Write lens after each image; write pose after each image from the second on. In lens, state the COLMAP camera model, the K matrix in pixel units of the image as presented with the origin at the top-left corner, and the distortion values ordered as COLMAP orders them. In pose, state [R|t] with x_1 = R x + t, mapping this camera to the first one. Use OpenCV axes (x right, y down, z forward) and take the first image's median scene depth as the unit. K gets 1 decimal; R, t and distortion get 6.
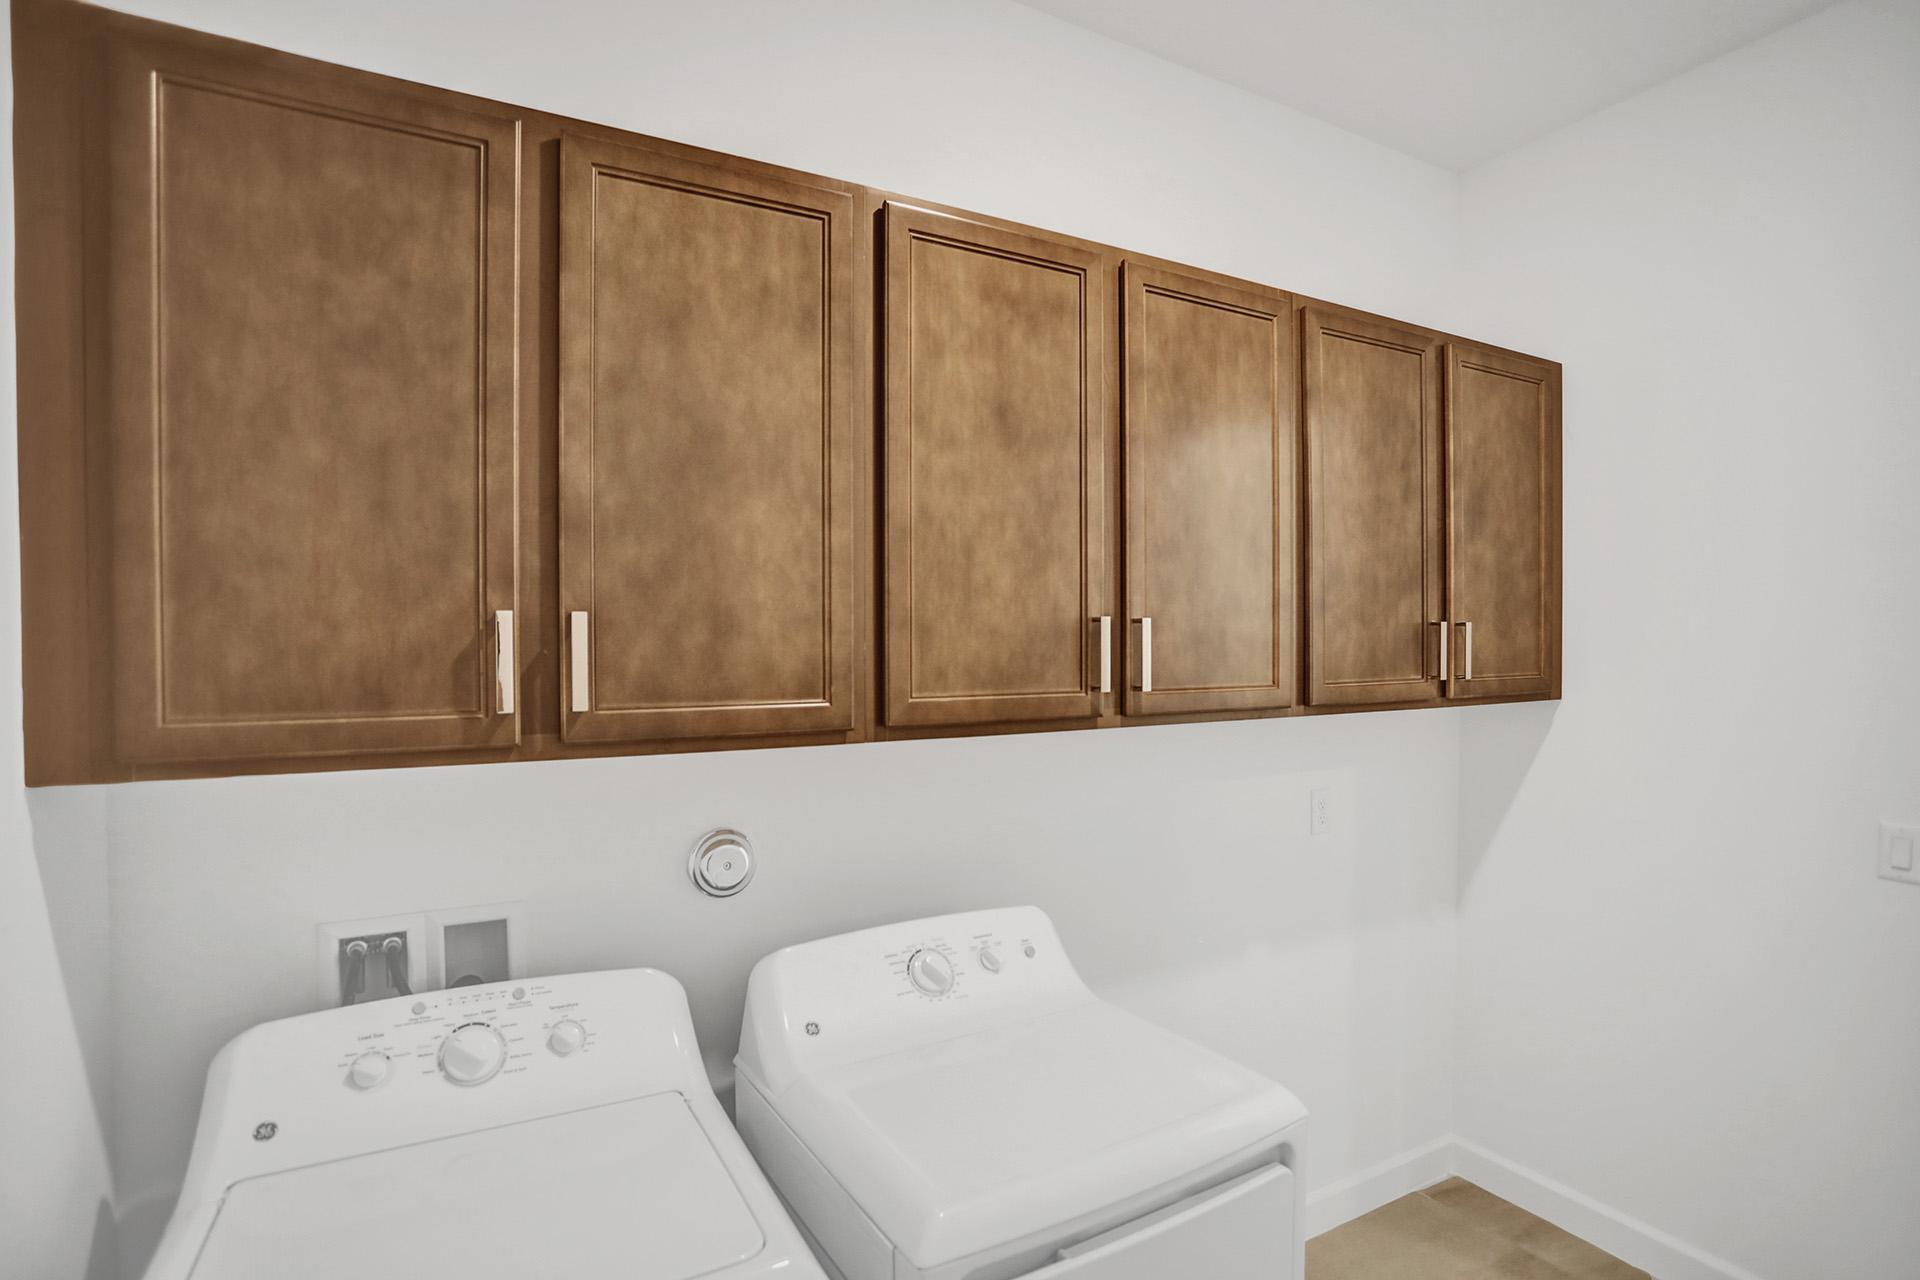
lens RADIAL K [[961.9, 0, 996.4], [0, 961.9, 623.3], [0, 0, 1]] dist [-0.070067, 0.032241]
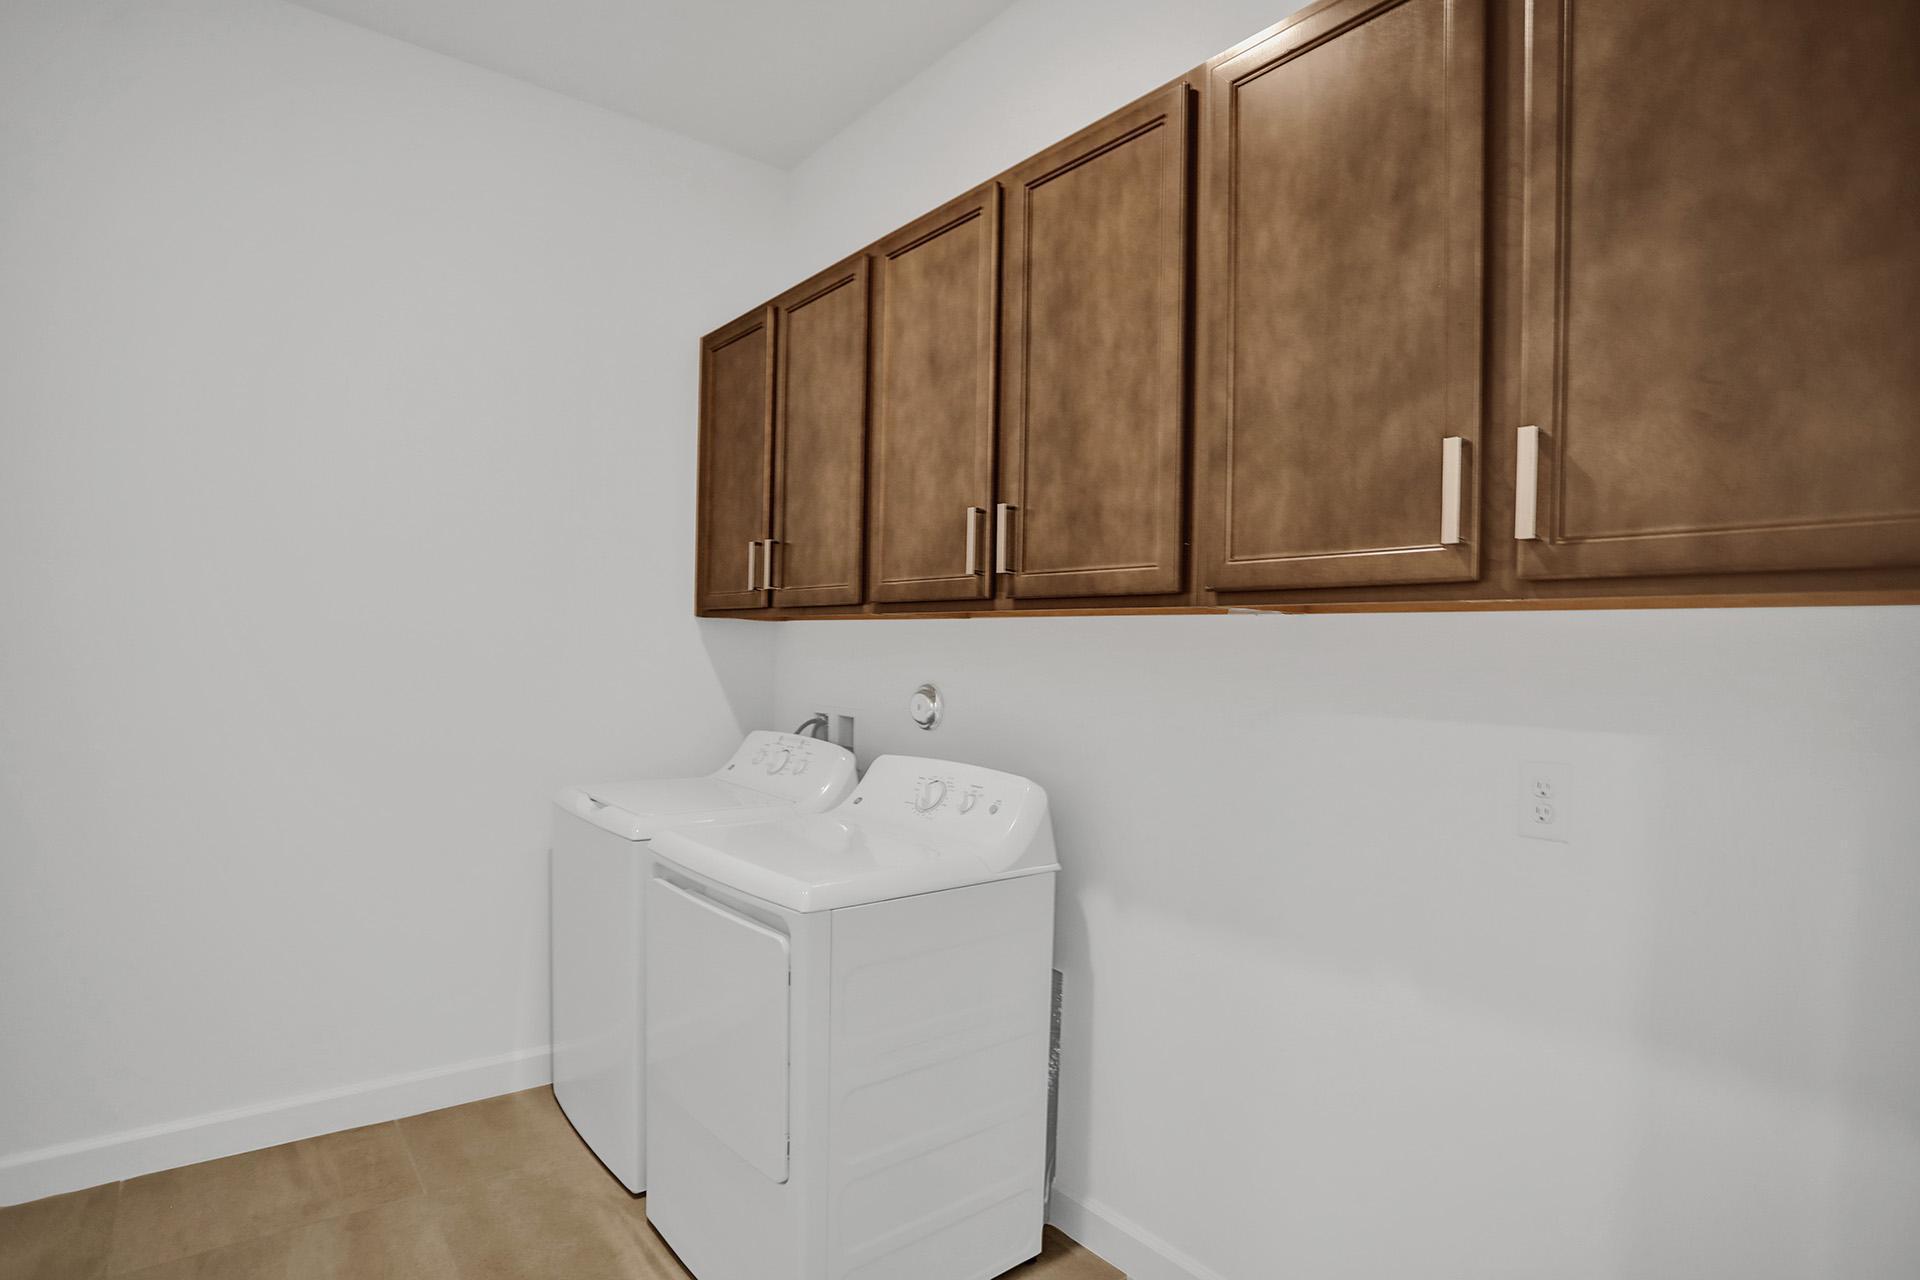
lens RADIAL K [[961.9, 0, 996.4], [0, 961.9, 623.3], [0, 0, 1]] dist [-0.070067, 0.032241]
pose [[0.191887, -0.018836, -0.981236, 1.255753], [-0.007197, 0.999762, -0.020599, 0.156056], [0.981391, 0.011015, 0.191706, 0.840967]]
